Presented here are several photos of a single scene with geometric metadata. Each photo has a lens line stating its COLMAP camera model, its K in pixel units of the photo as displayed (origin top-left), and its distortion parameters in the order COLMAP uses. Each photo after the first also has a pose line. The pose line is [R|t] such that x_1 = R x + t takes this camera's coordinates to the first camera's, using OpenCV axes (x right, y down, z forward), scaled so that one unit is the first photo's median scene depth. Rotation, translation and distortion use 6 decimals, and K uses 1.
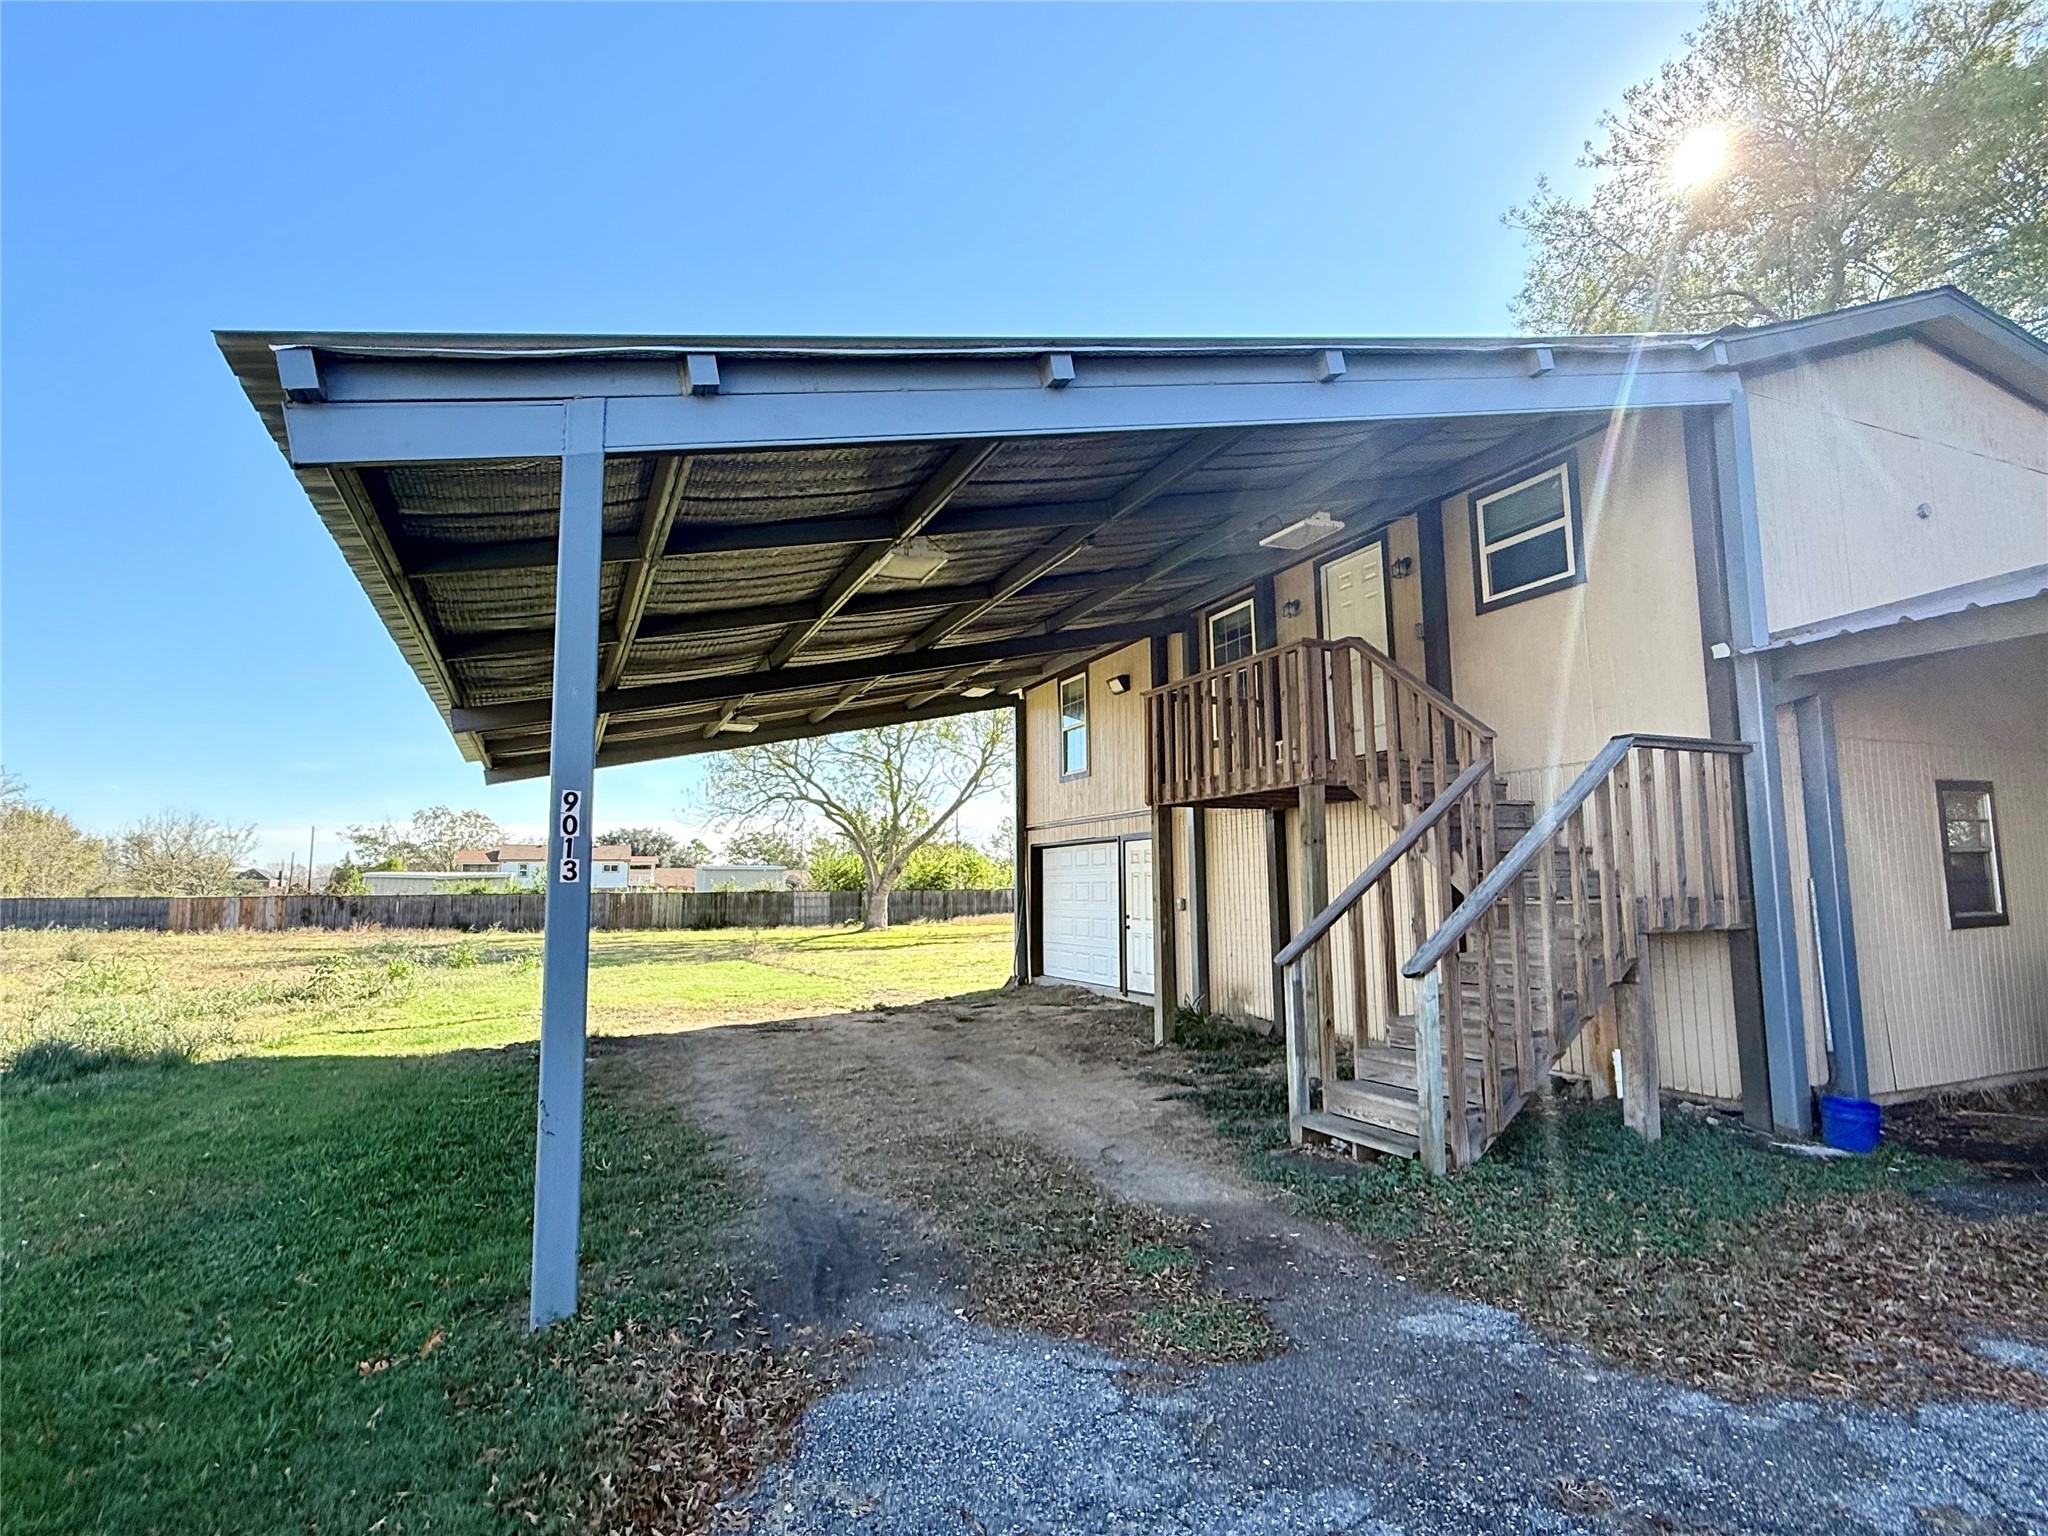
lens RADIAL K [[1072.3, 0, 1022.9], [0, 1072.3, 767.2], [0, 0, 1]] dist [0.002074, 0.000334]
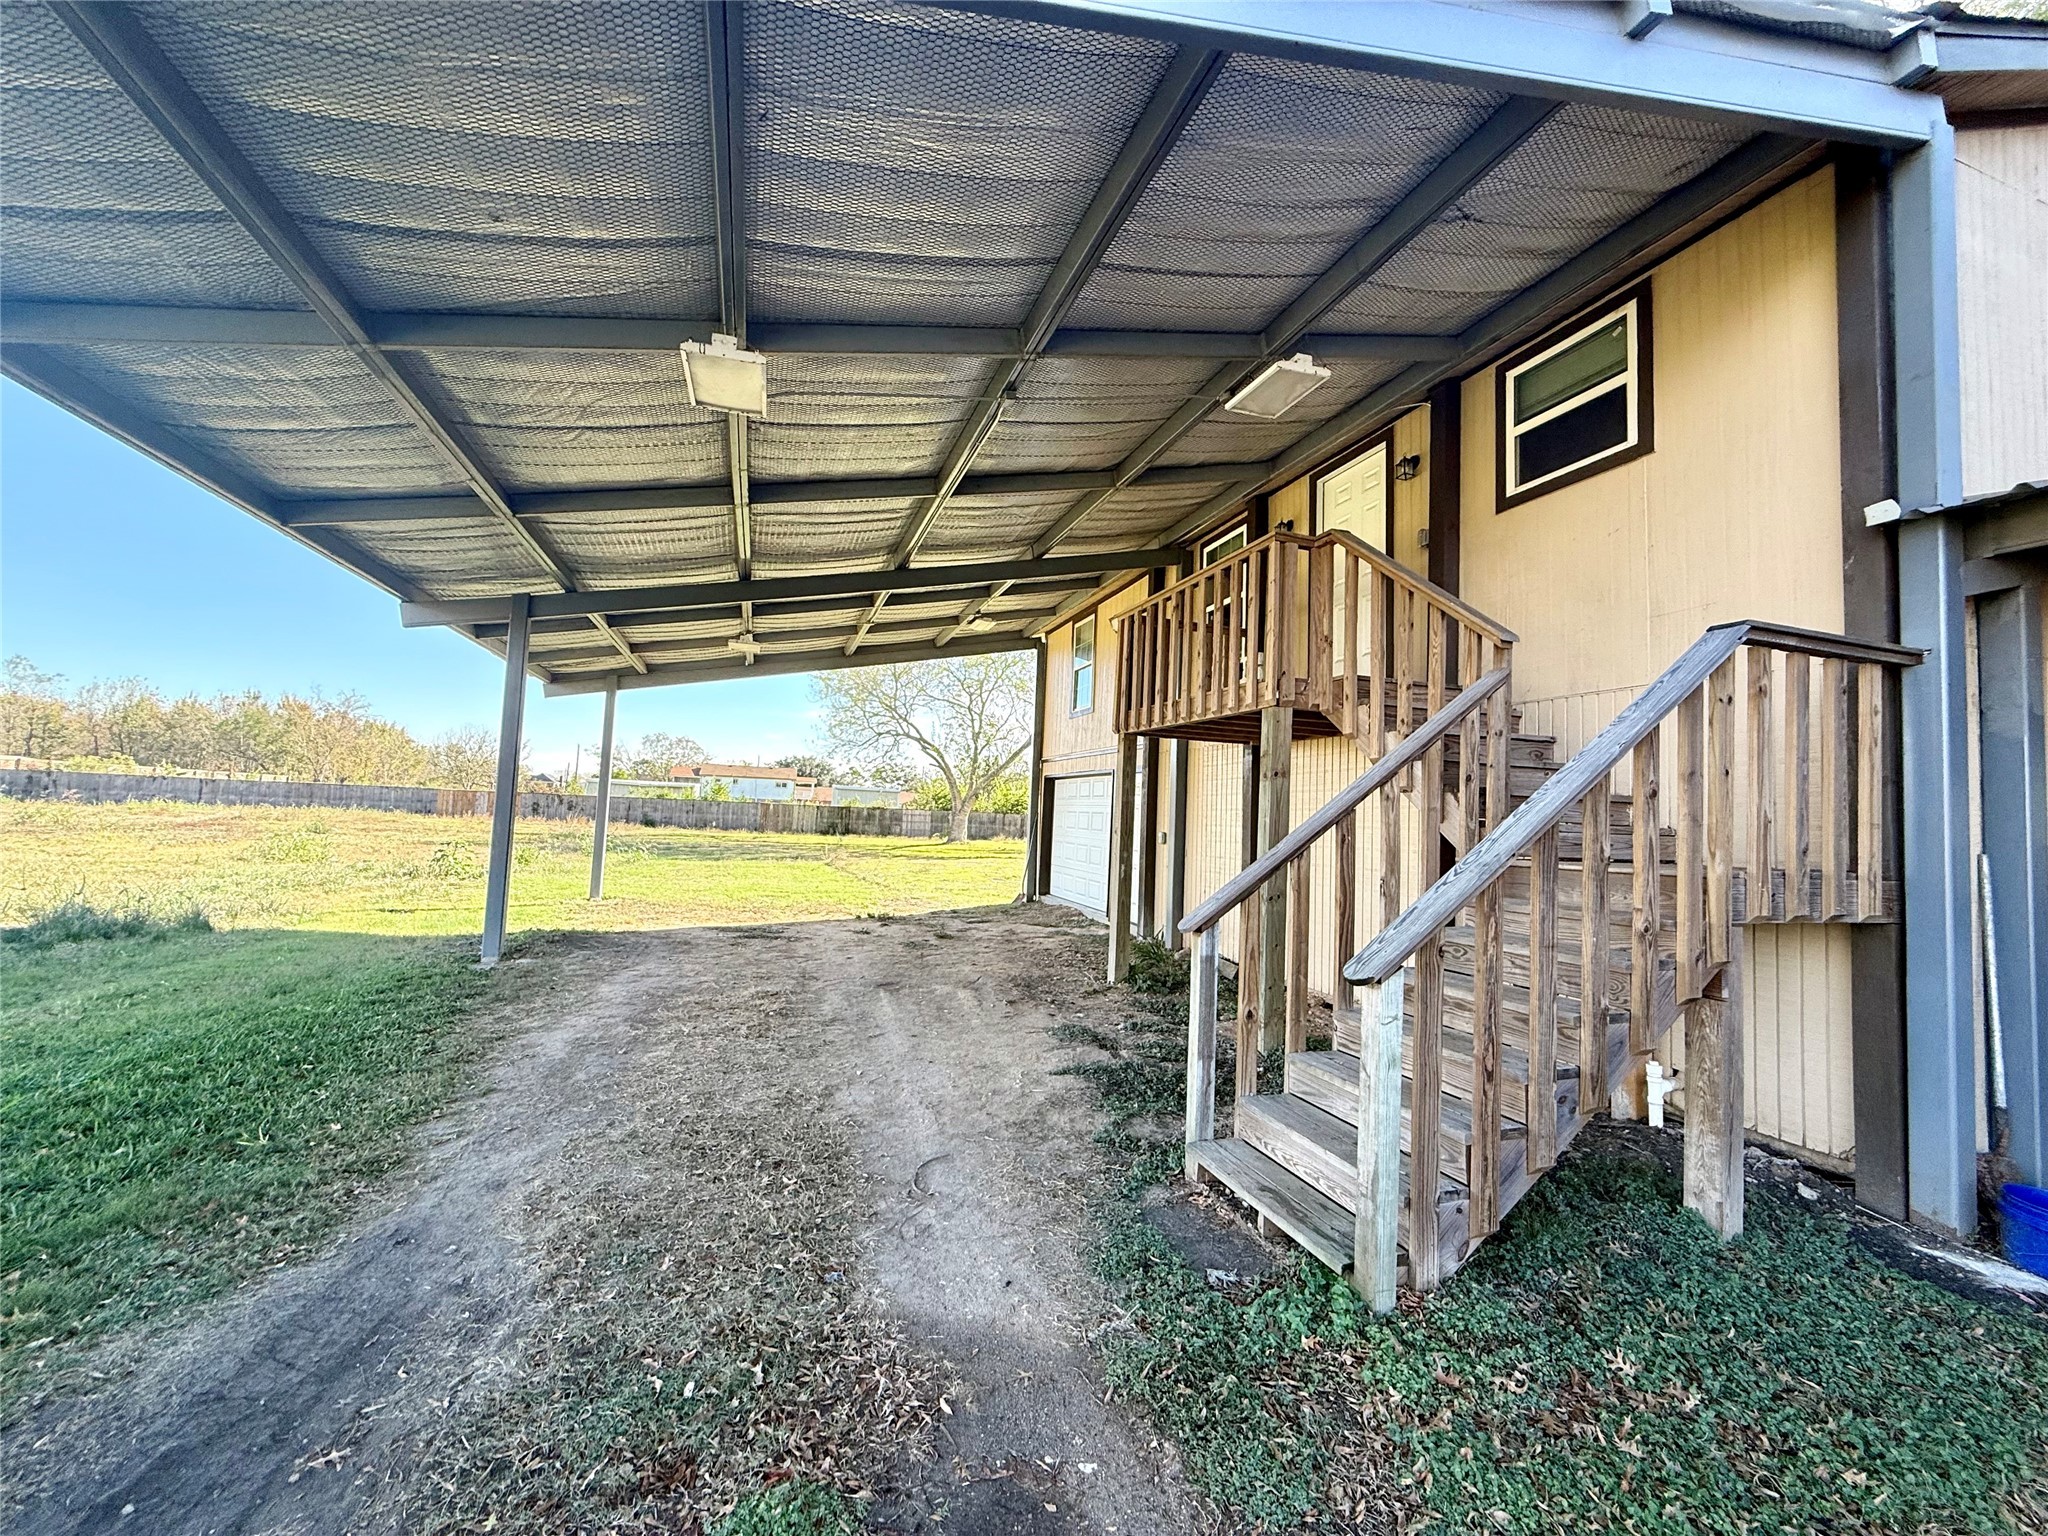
lens RADIAL K [[810.9, 0, 1025.3], [0, 810.9, 768.0], [0, 0, 1]] dist [0.001035, -0.000633]
pose [[0.993780, 0.046688, -0.101104, 0.154824], [-0.041094, 0.997544, 0.056725, 0.039909], [0.103504, -0.052217, 0.993257, 0.381780]]
